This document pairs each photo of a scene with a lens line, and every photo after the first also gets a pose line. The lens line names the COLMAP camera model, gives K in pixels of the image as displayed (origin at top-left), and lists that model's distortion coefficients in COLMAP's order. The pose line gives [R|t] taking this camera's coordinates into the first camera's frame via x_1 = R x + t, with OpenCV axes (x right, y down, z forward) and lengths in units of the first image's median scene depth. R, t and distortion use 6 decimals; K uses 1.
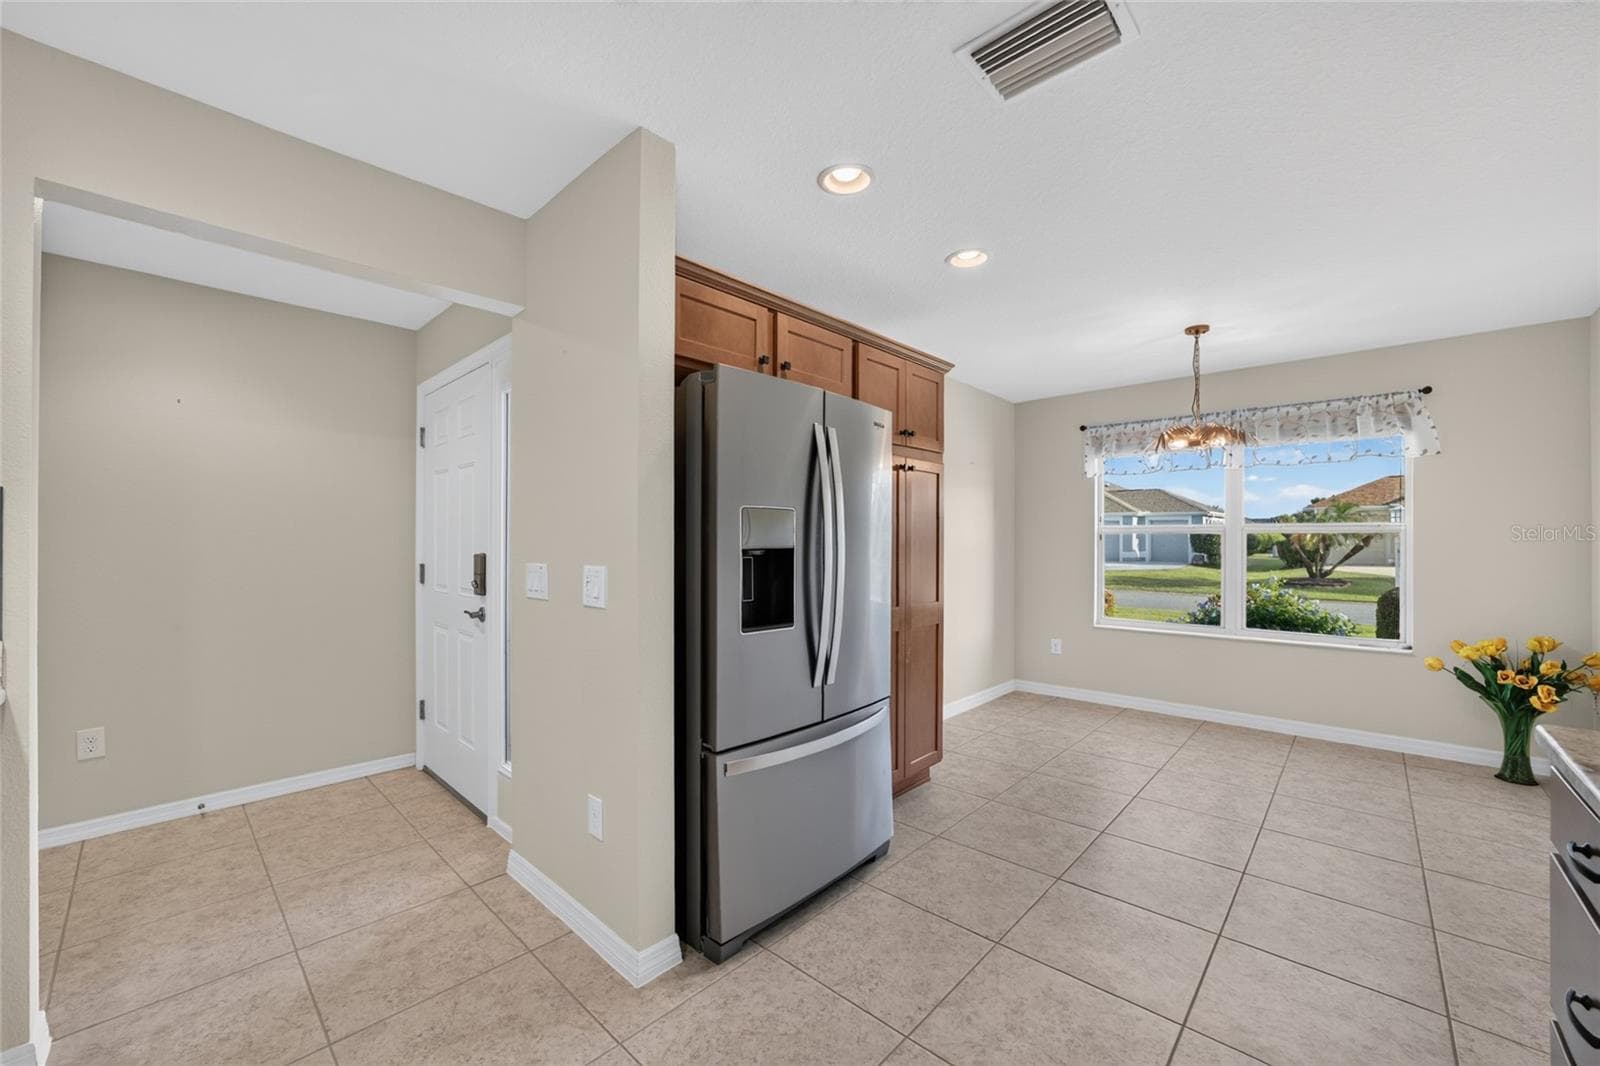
lens RADIAL K [[624.5, 0, 785.6], [0, 624.5, 540.2], [0, 0, 1]] dist [-0.030065, 0.006624]
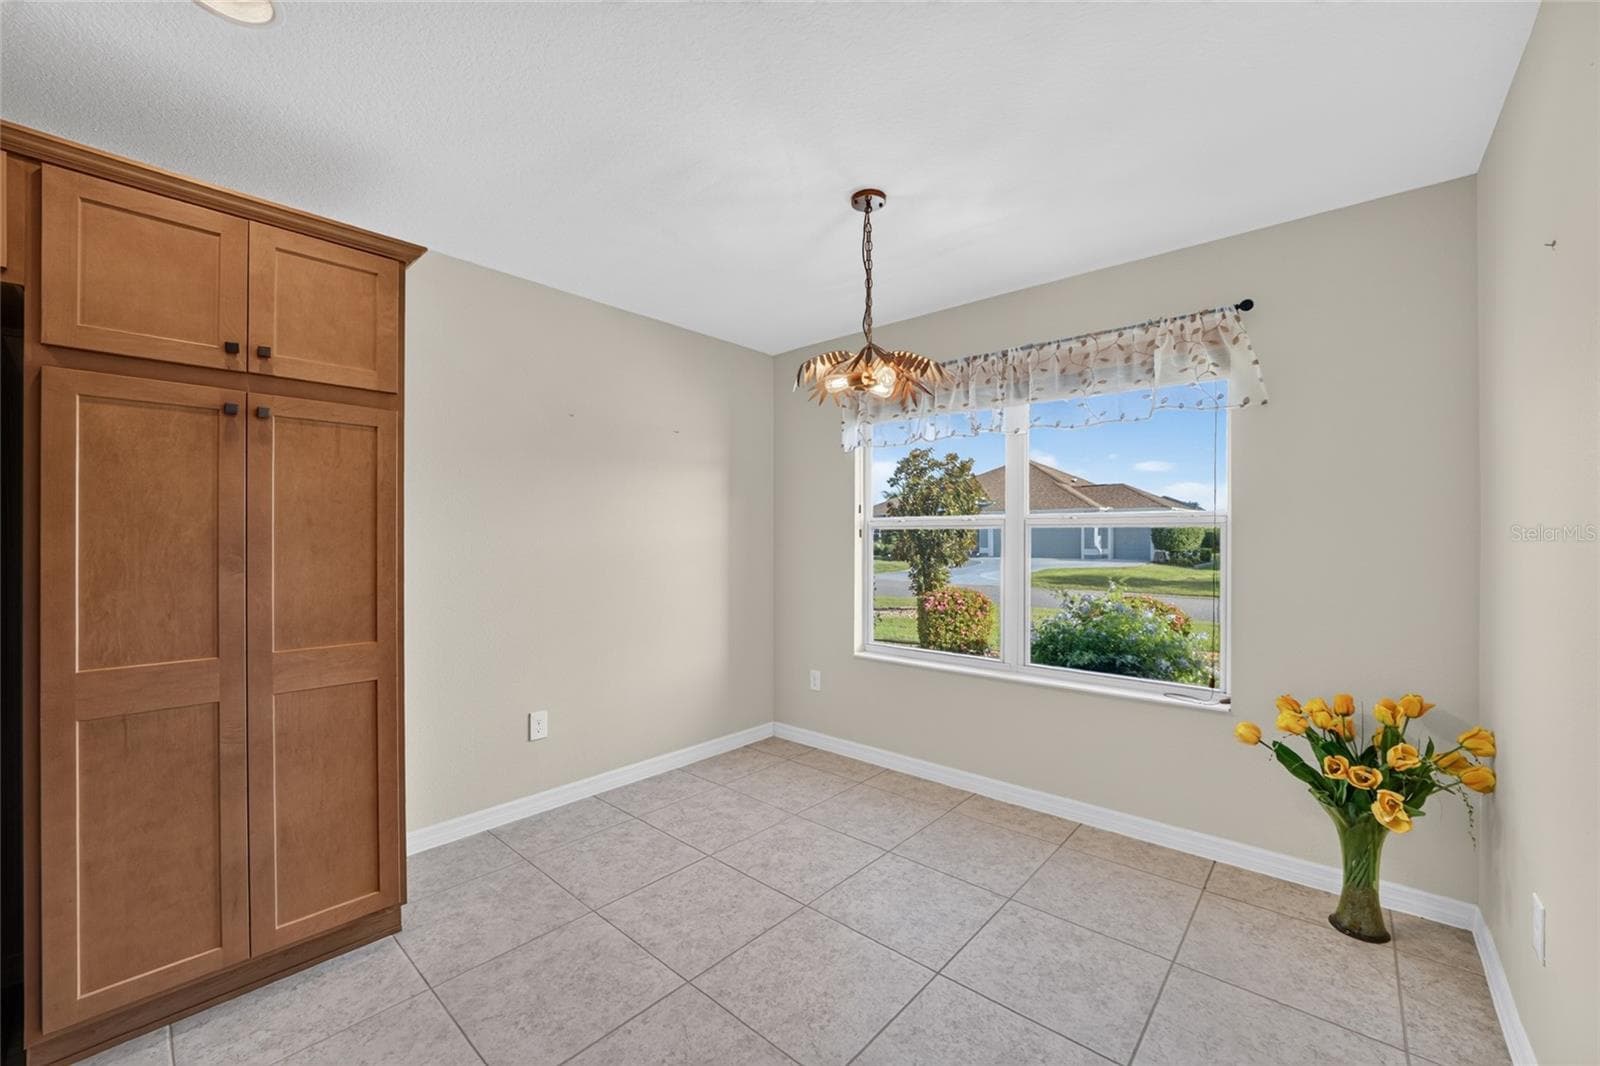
lens RADIAL K [[624.5, 0, 797.0], [0, 624.5, 538.5], [0, 0, 1]] dist [-0.030065, 0.006624]
pose [[0.999620, 0.000147, 0.027559, 0.541289], [-0.000232, 0.999995, 0.003079, -0.001099], [-0.027559, -0.003084, 0.999615, 0.349718]]
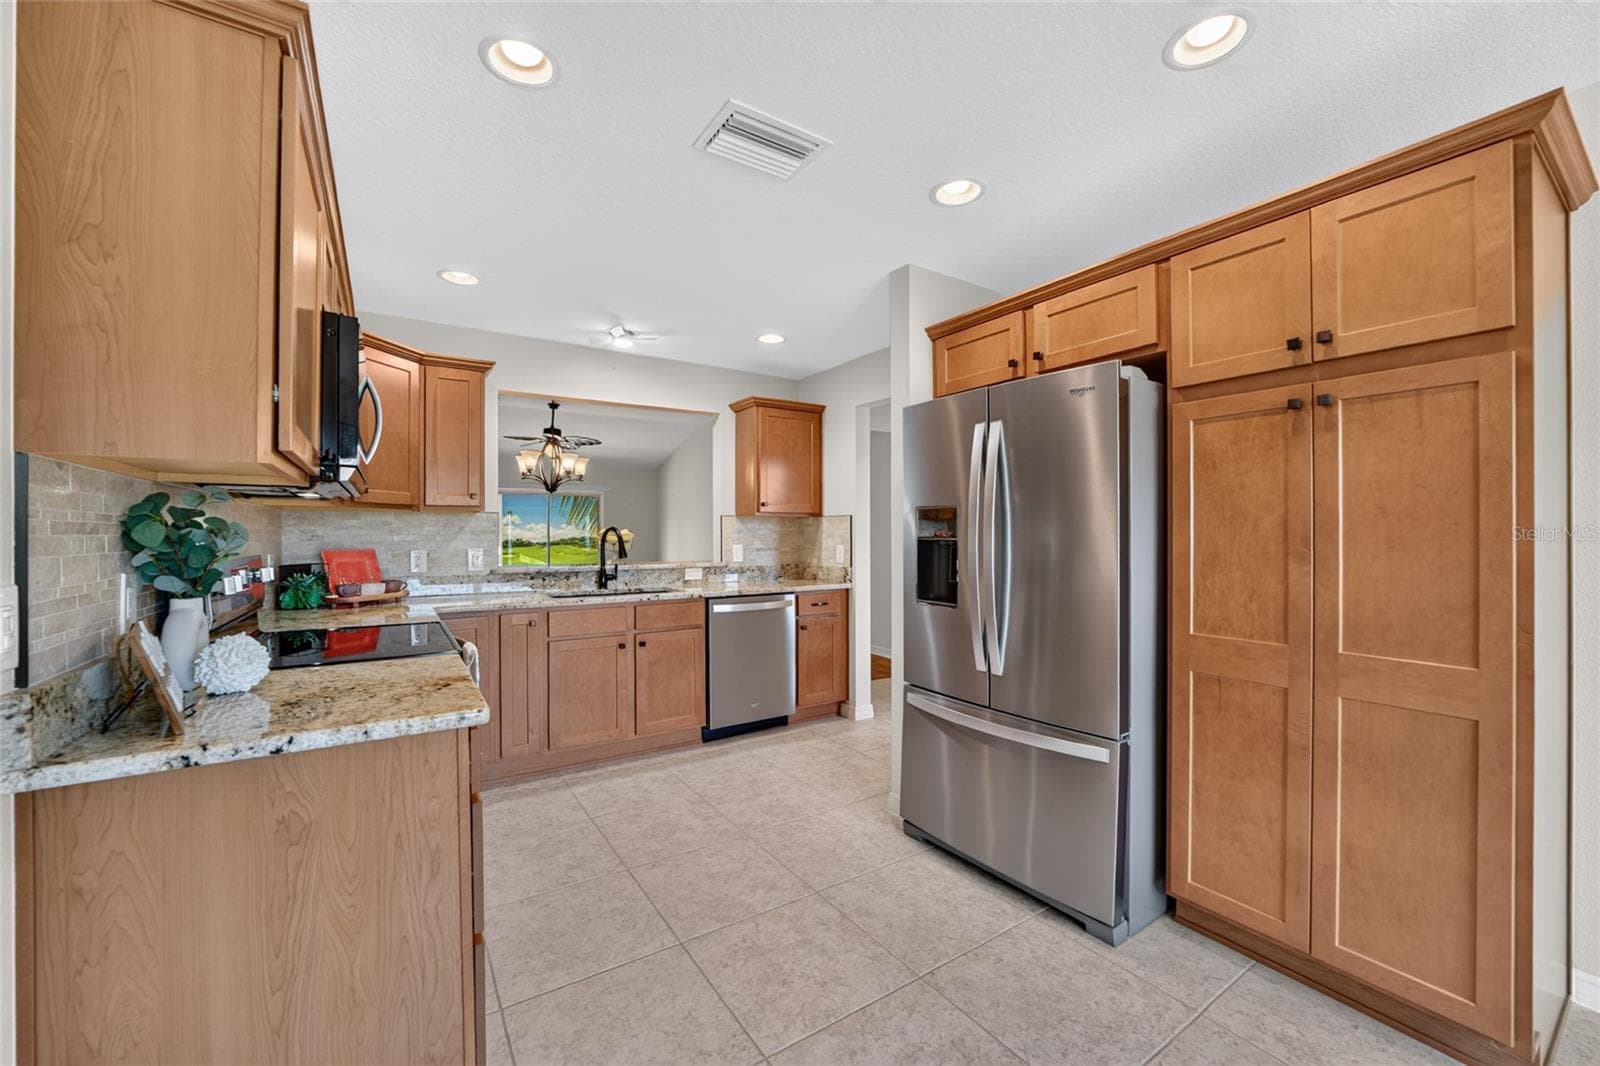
lens RADIAL K [[624.5, 0, 800.7], [0, 624.5, 536.8], [0, 0, 1]] dist [-0.030065, 0.006624]
pose [[-0.219995, 0.006686, -0.975478, 0.662498], [0.000310, 0.999977, 0.006785, 0.001460], [0.975501, 0.001191, -0.219992, 0.539881]]
